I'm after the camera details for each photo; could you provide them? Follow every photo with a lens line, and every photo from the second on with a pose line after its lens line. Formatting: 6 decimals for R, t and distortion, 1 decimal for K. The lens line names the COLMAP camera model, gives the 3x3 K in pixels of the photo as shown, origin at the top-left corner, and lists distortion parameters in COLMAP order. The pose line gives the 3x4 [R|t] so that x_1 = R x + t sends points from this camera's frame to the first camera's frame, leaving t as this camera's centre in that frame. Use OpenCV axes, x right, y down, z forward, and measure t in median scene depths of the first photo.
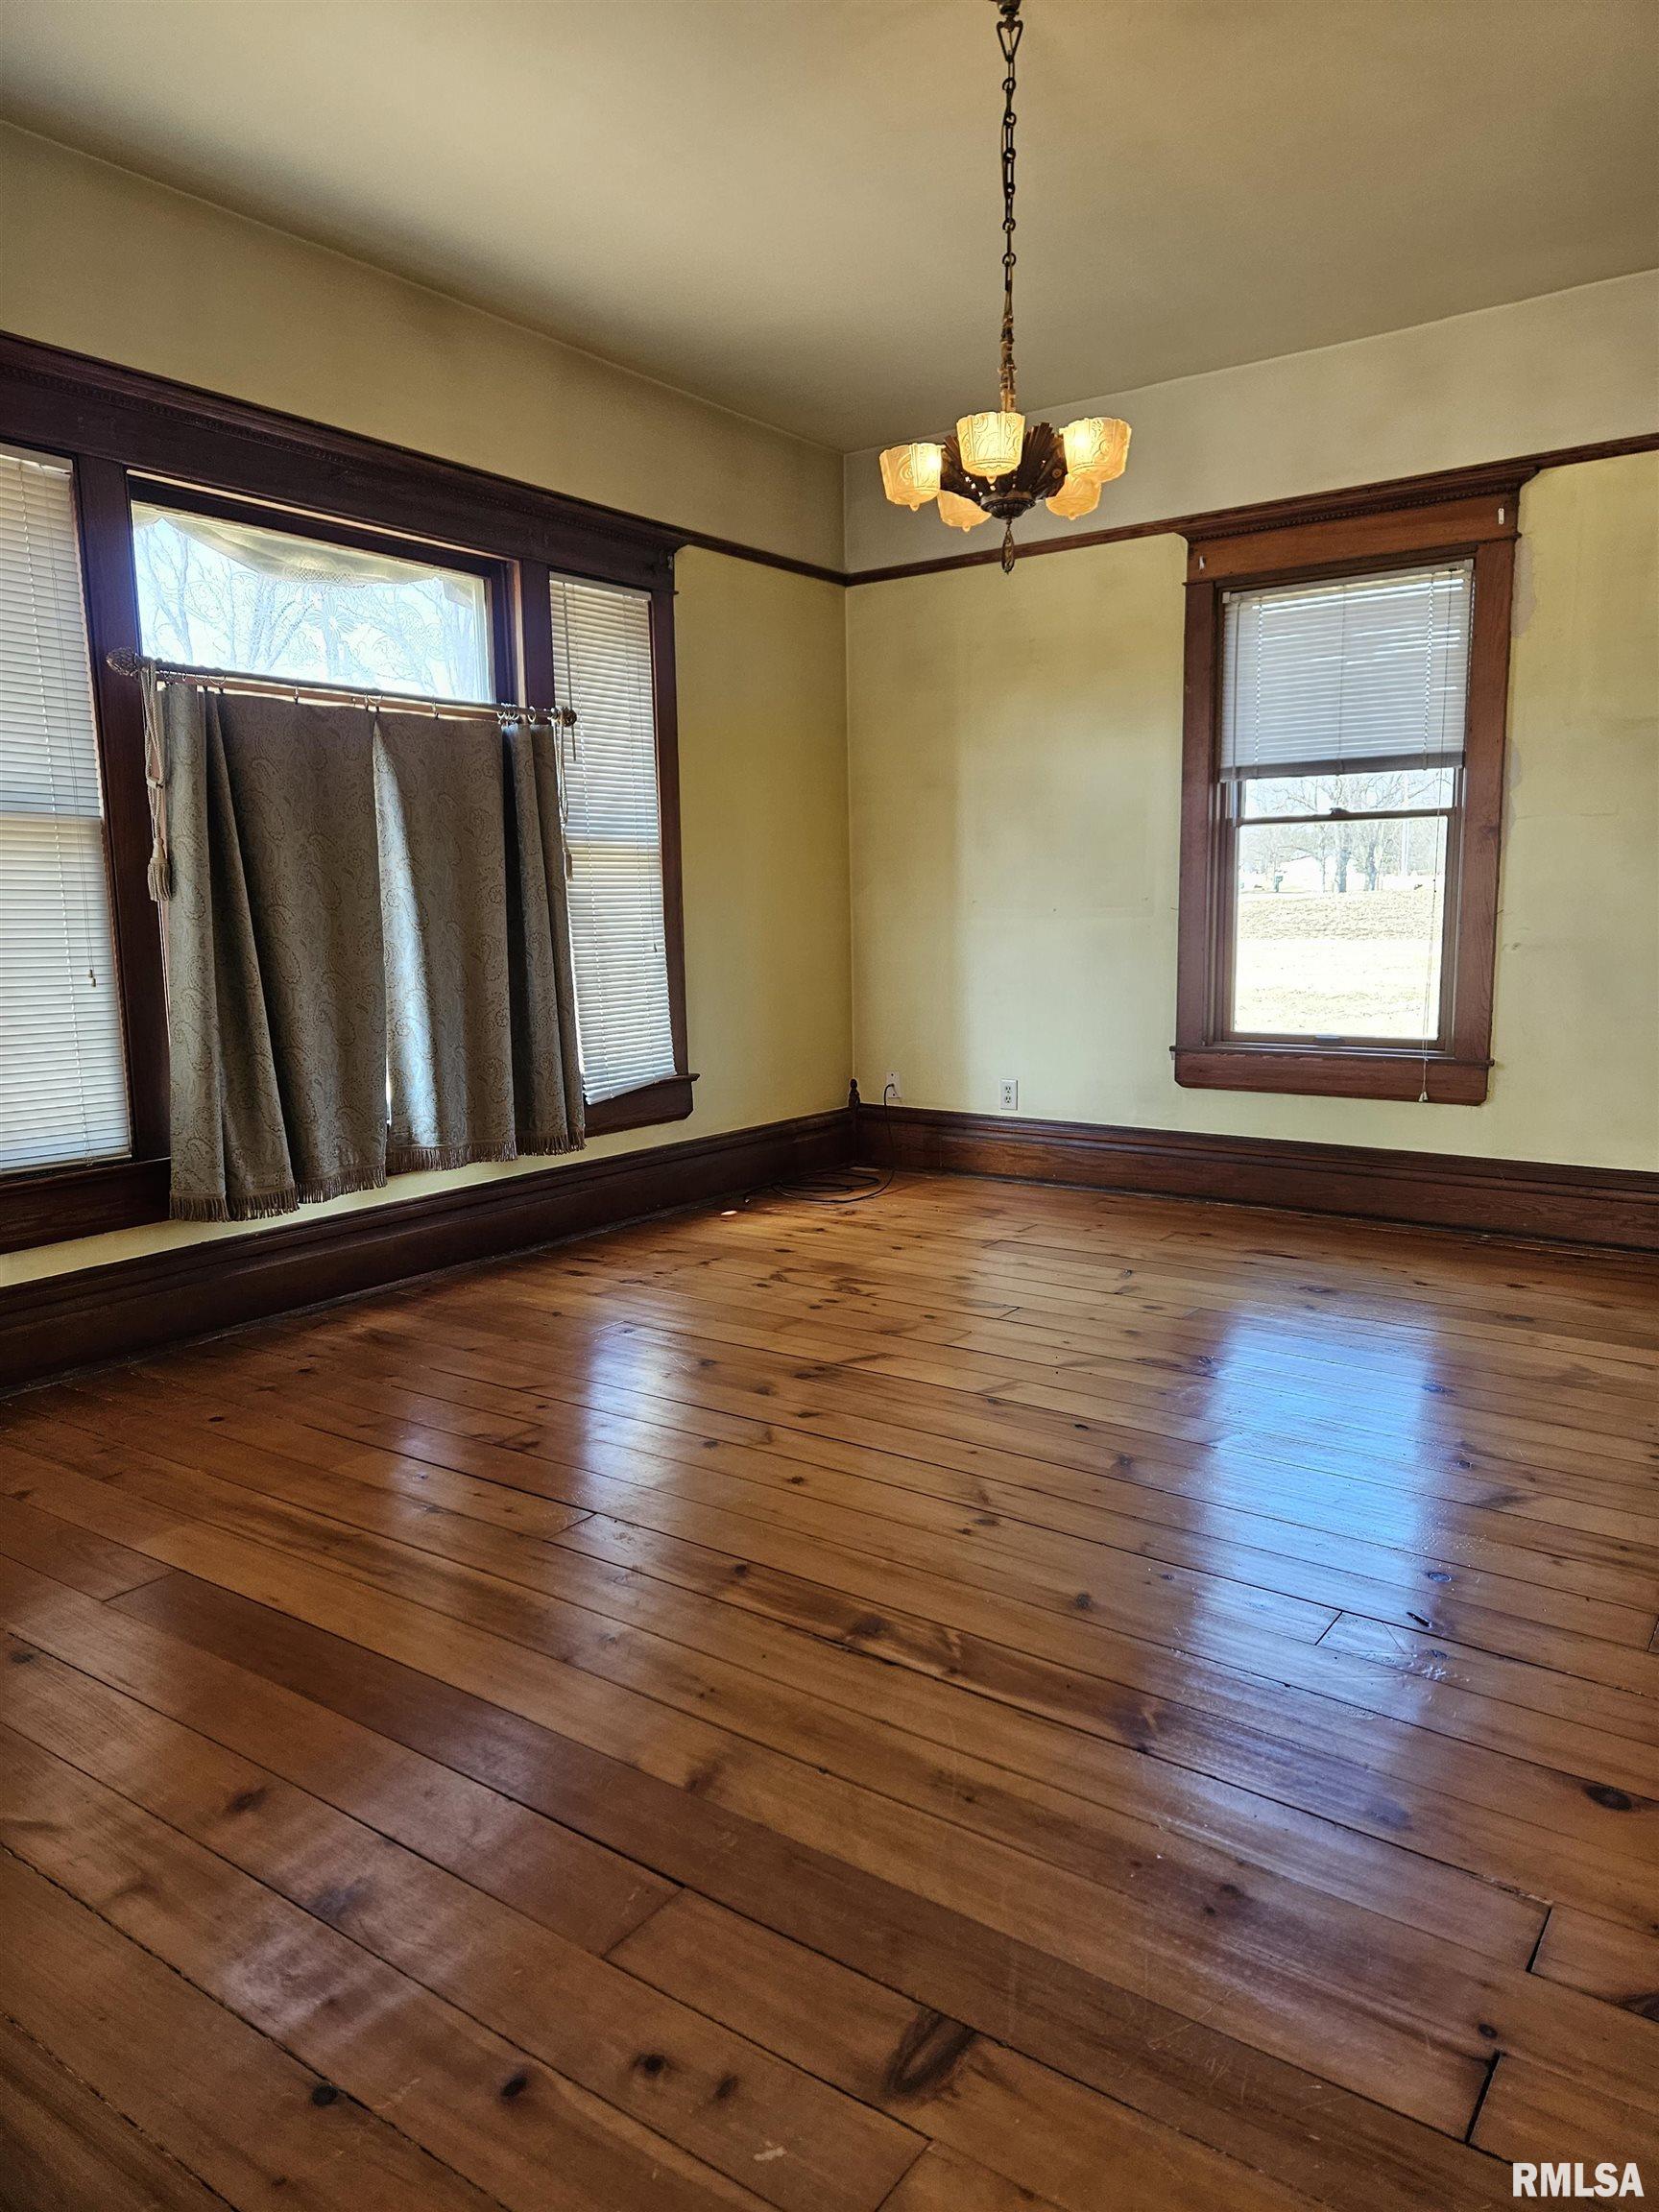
lens RADIAL K [[1475.8, 0, 817.0], [0, 1475.8, 1099.2], [0, 0, 1]] dist [0.089395, -0.072856]
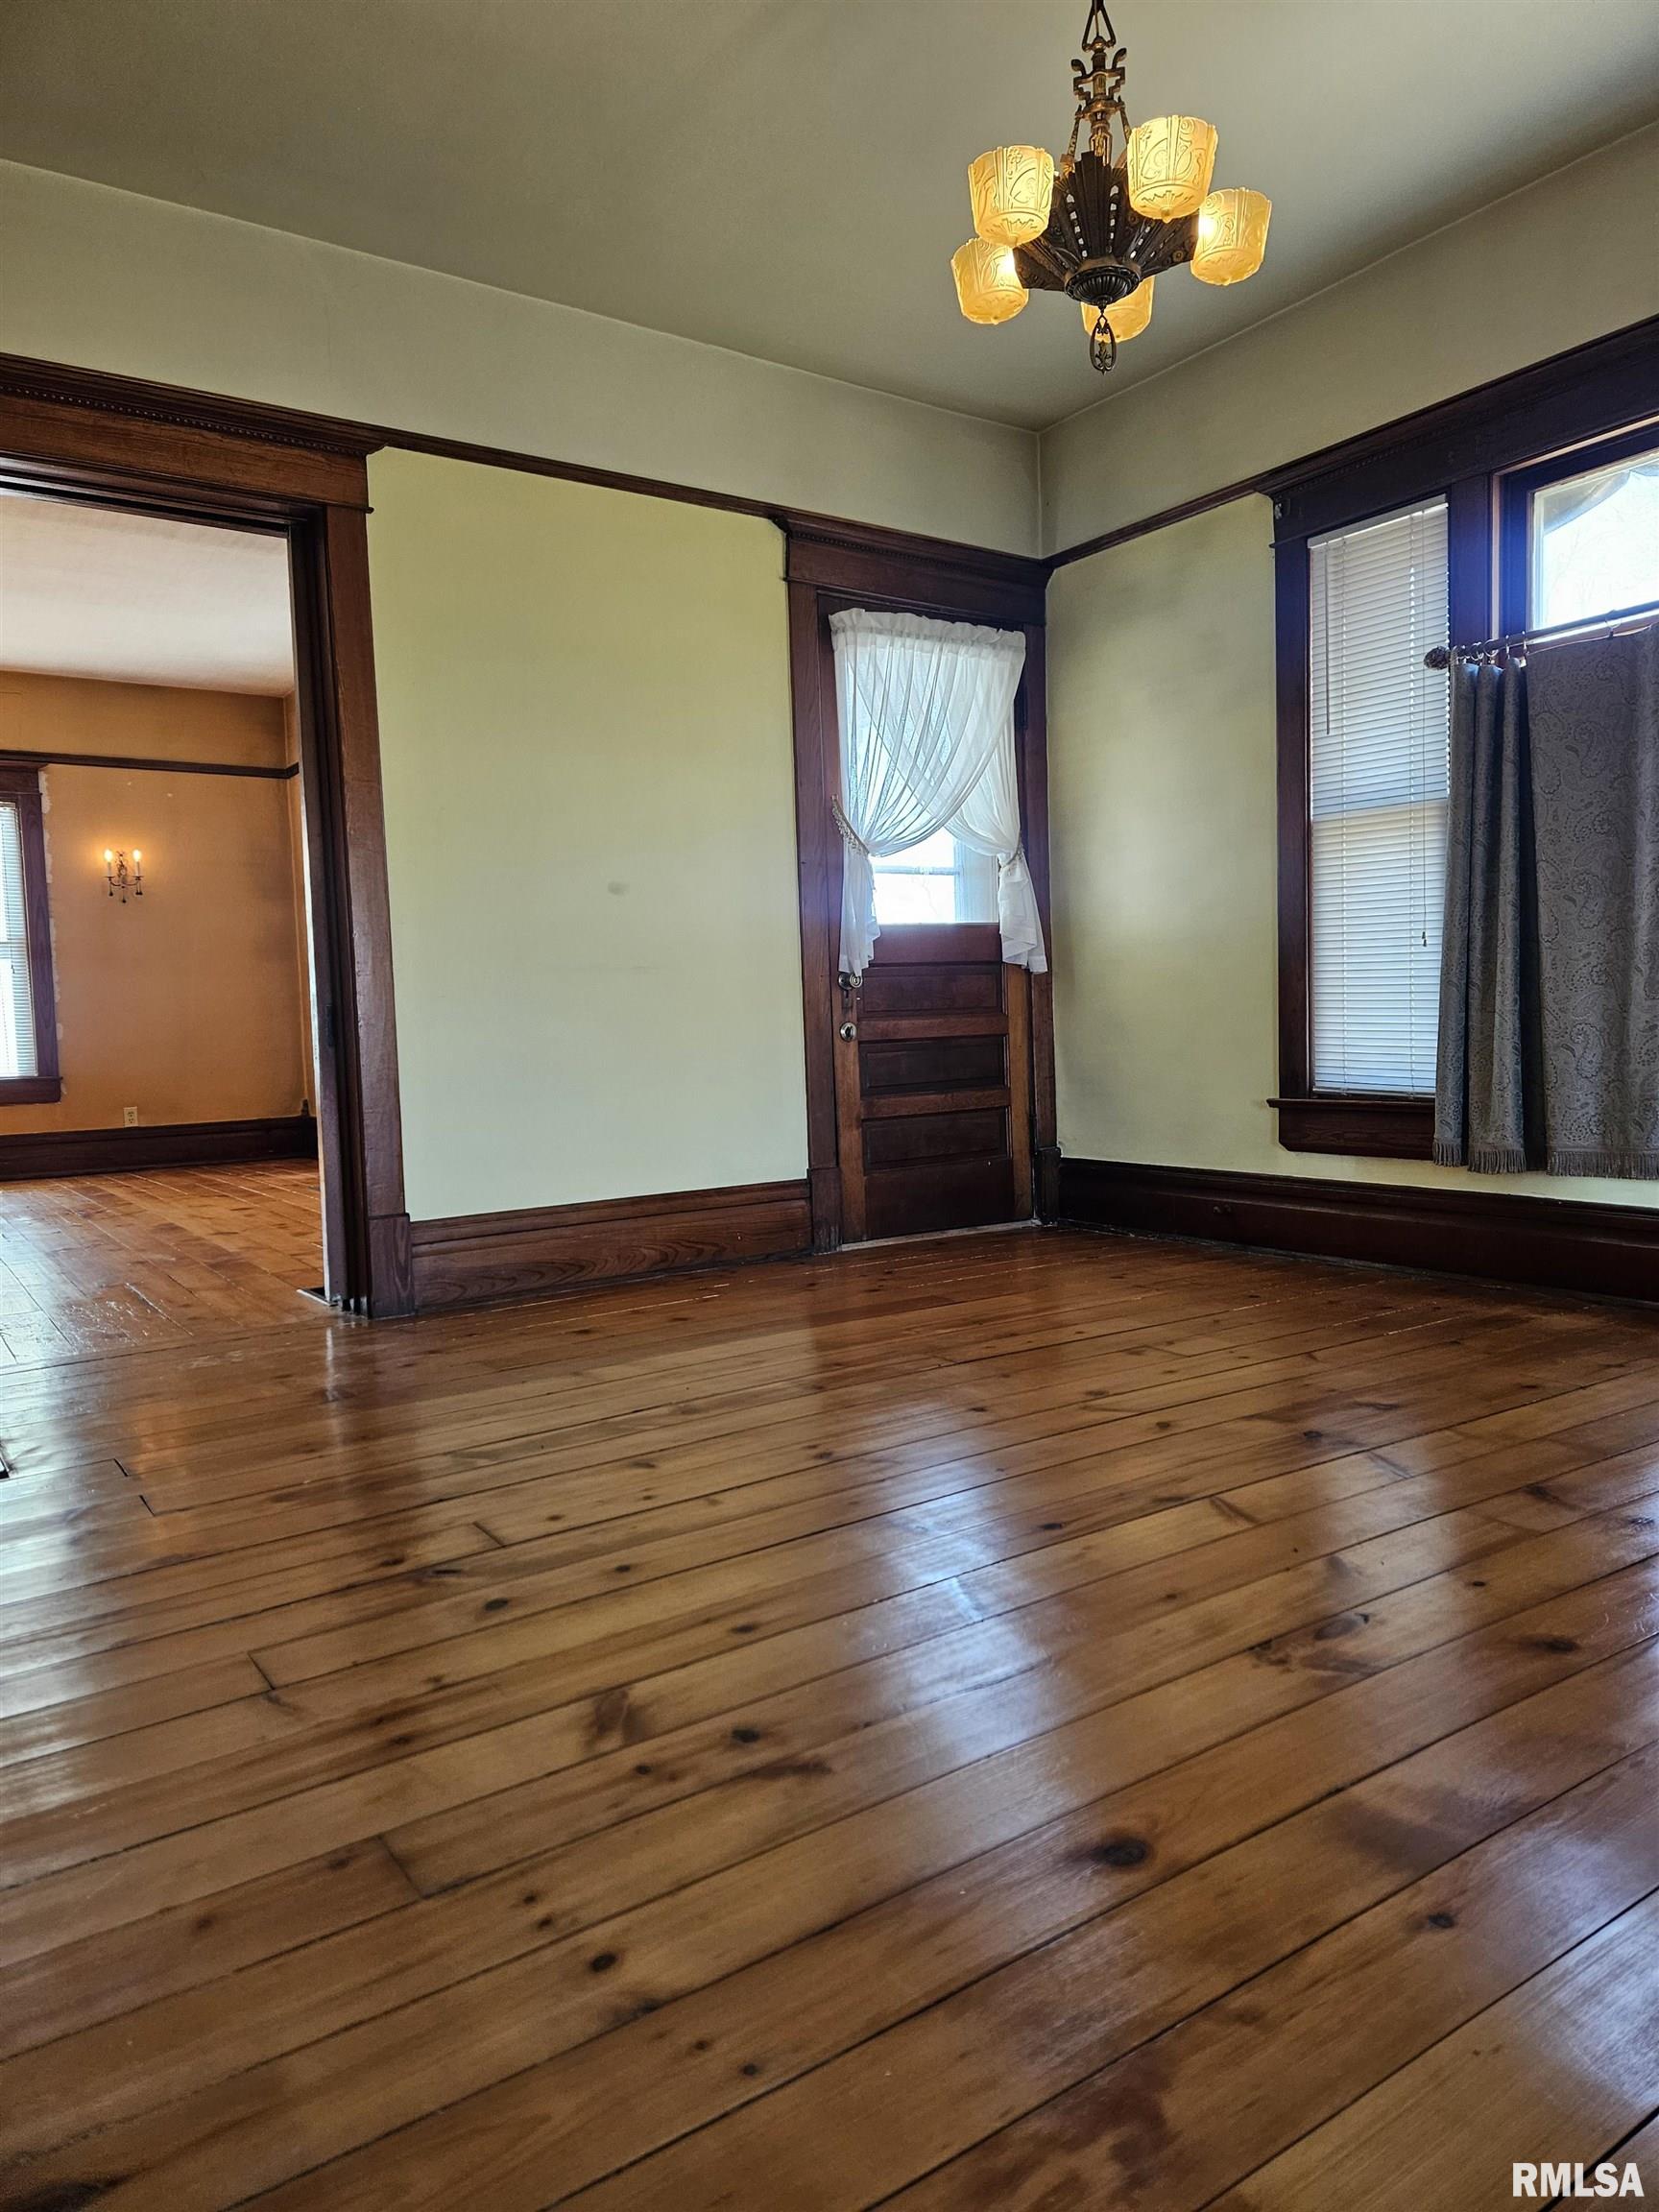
lens RADIAL K [[1472.3, 0, 866.1], [0, 1472.3, 1104.5], [0, 0, 1]] dist [0.090067, -0.071071]
pose [[-0.329307, 0.084836, -0.940404, 0.819332], [-0.090694, 0.988509, 0.120935, -0.058504], [0.939857, 0.125114, -0.317829, 1.052520]]
